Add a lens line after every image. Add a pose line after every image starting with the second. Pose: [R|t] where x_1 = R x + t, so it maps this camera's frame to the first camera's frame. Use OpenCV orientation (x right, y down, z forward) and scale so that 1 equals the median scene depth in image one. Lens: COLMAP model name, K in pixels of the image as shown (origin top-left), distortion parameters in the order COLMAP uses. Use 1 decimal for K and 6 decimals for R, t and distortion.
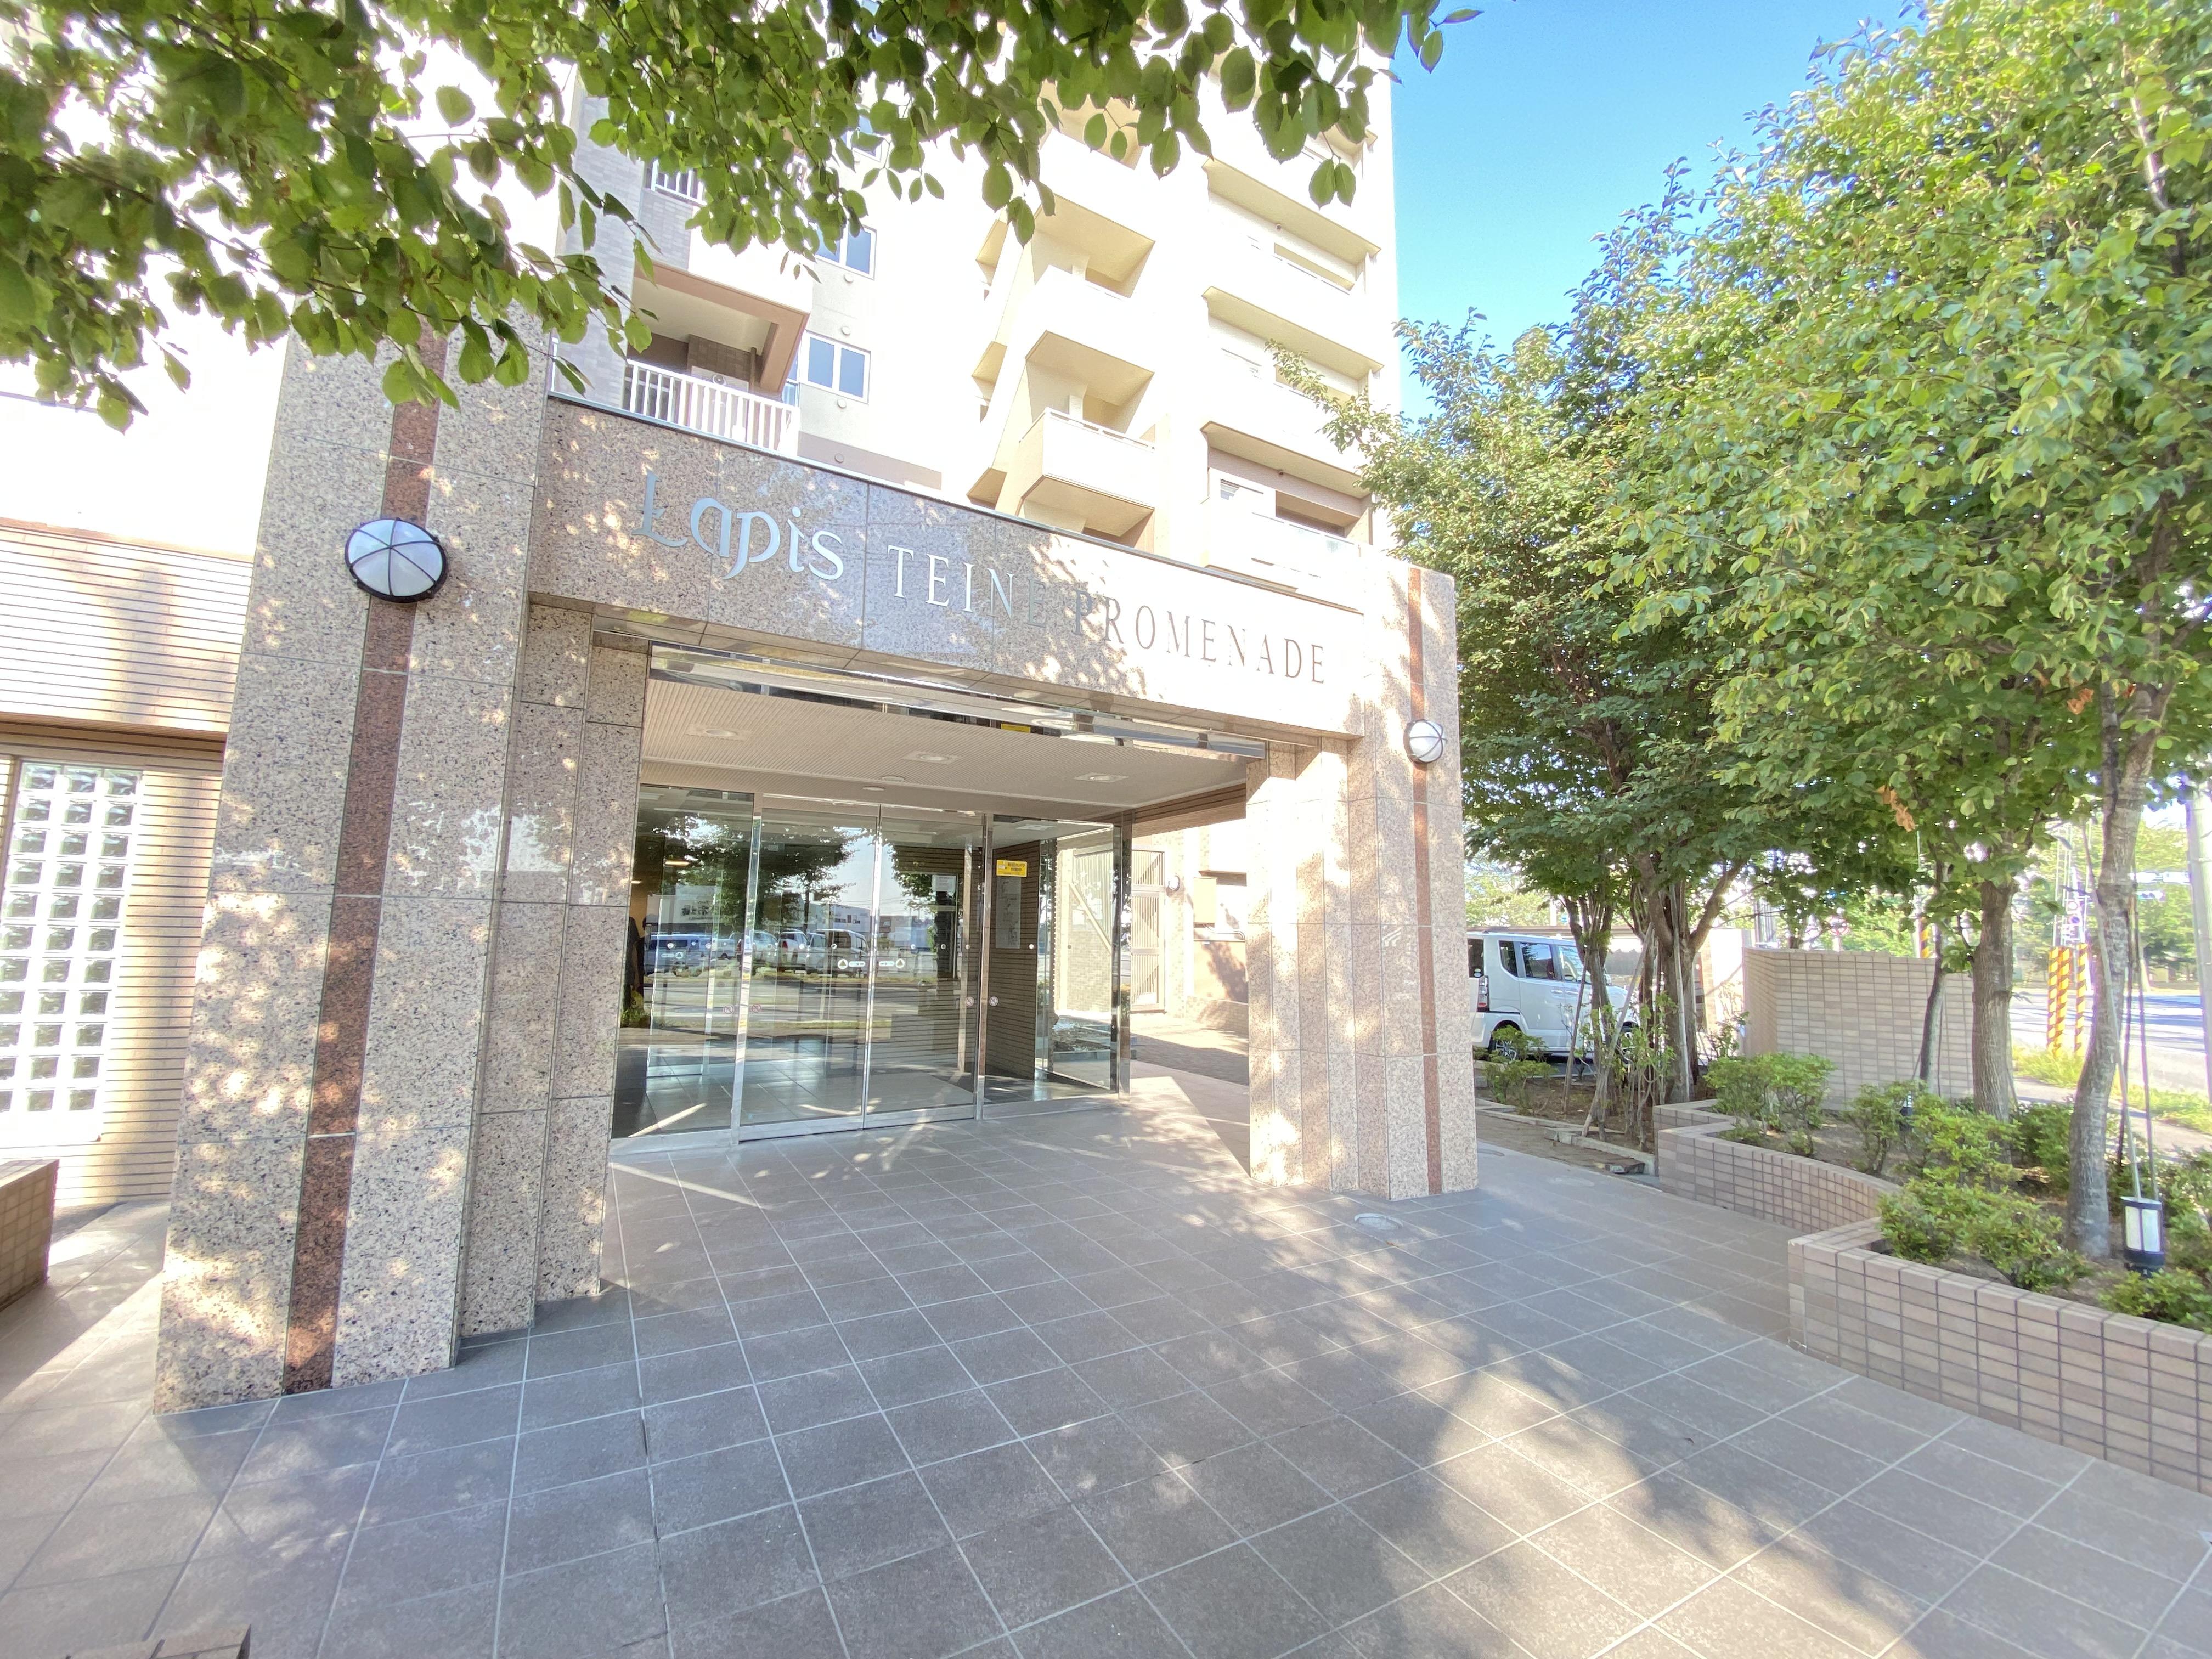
lens RADIAL K [[902.9, 0, 1106.0], [0, 902.9, 829.5], [0, 0, 1]] dist [0.010357, -0.017048]
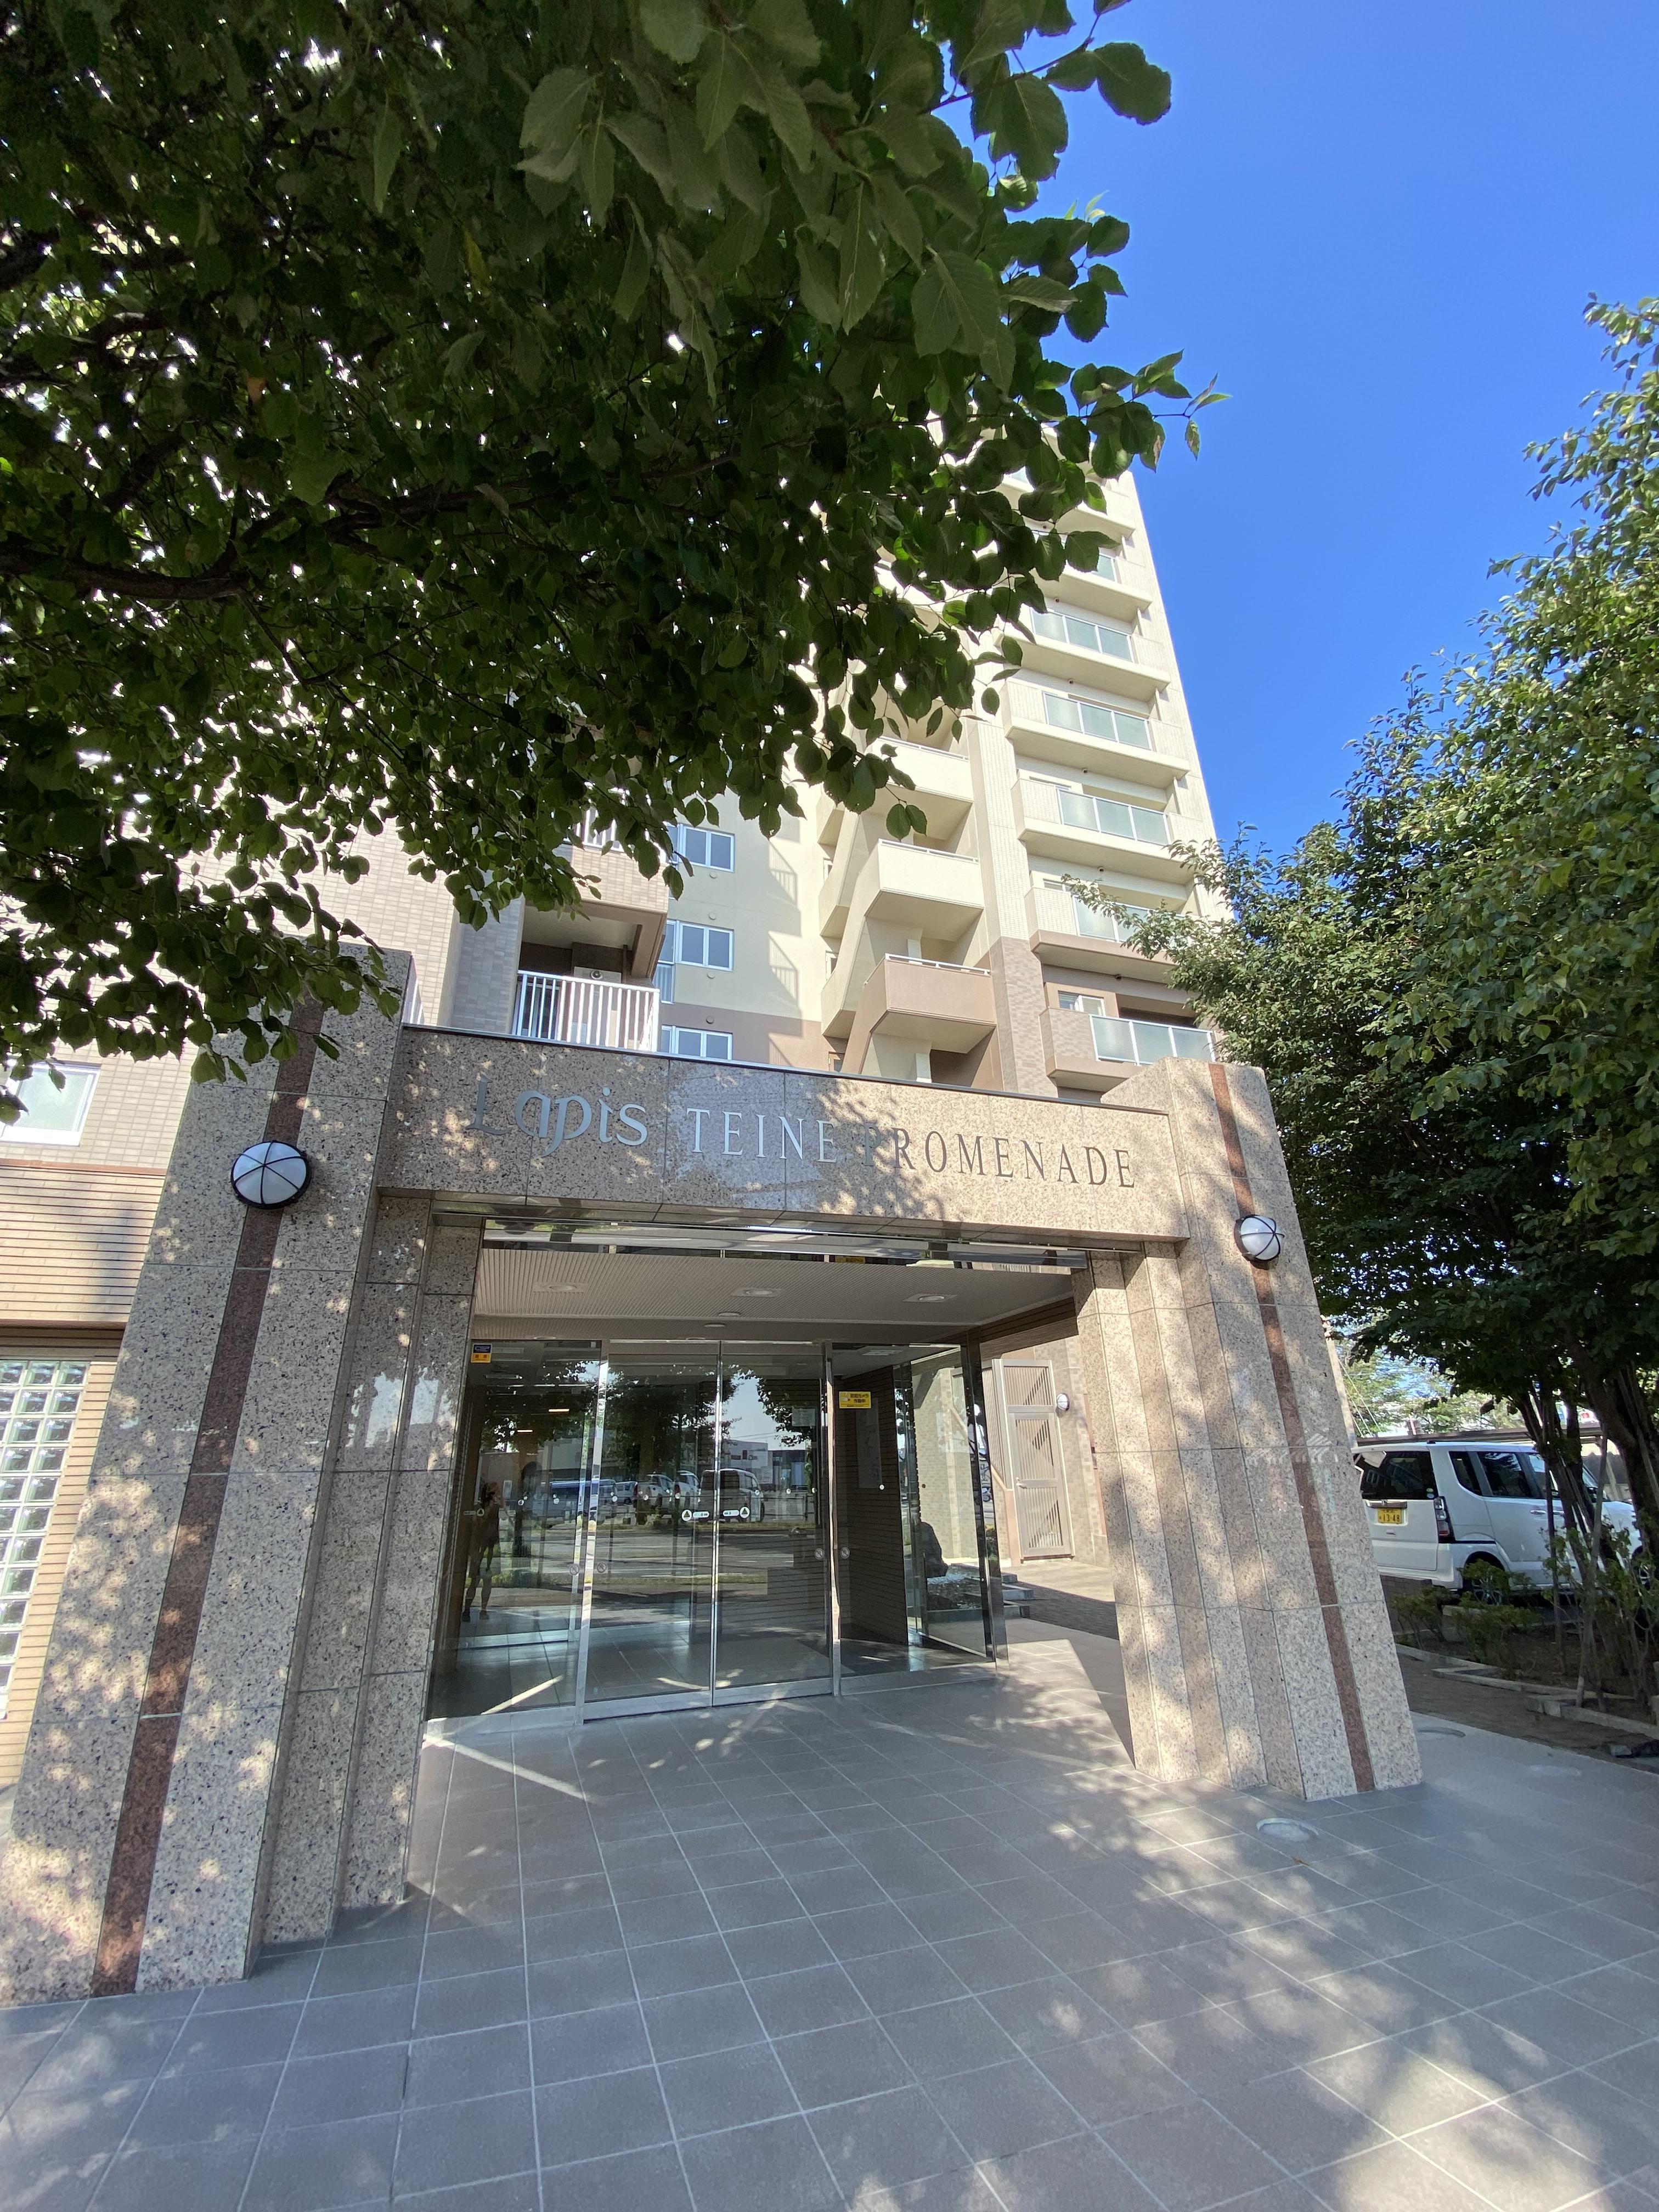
lens RADIAL K [[904.9, 0, 829.5], [0, 904.9, 1106.0], [0, 0, 1]] dist [0.007709, -0.015306]
pose [[0.980028, -0.112639, -0.163883, 0.101312], [0.066128, 0.961809, -0.265613, -0.010613], [0.187542, 0.249470, 0.950049, -0.021768]]
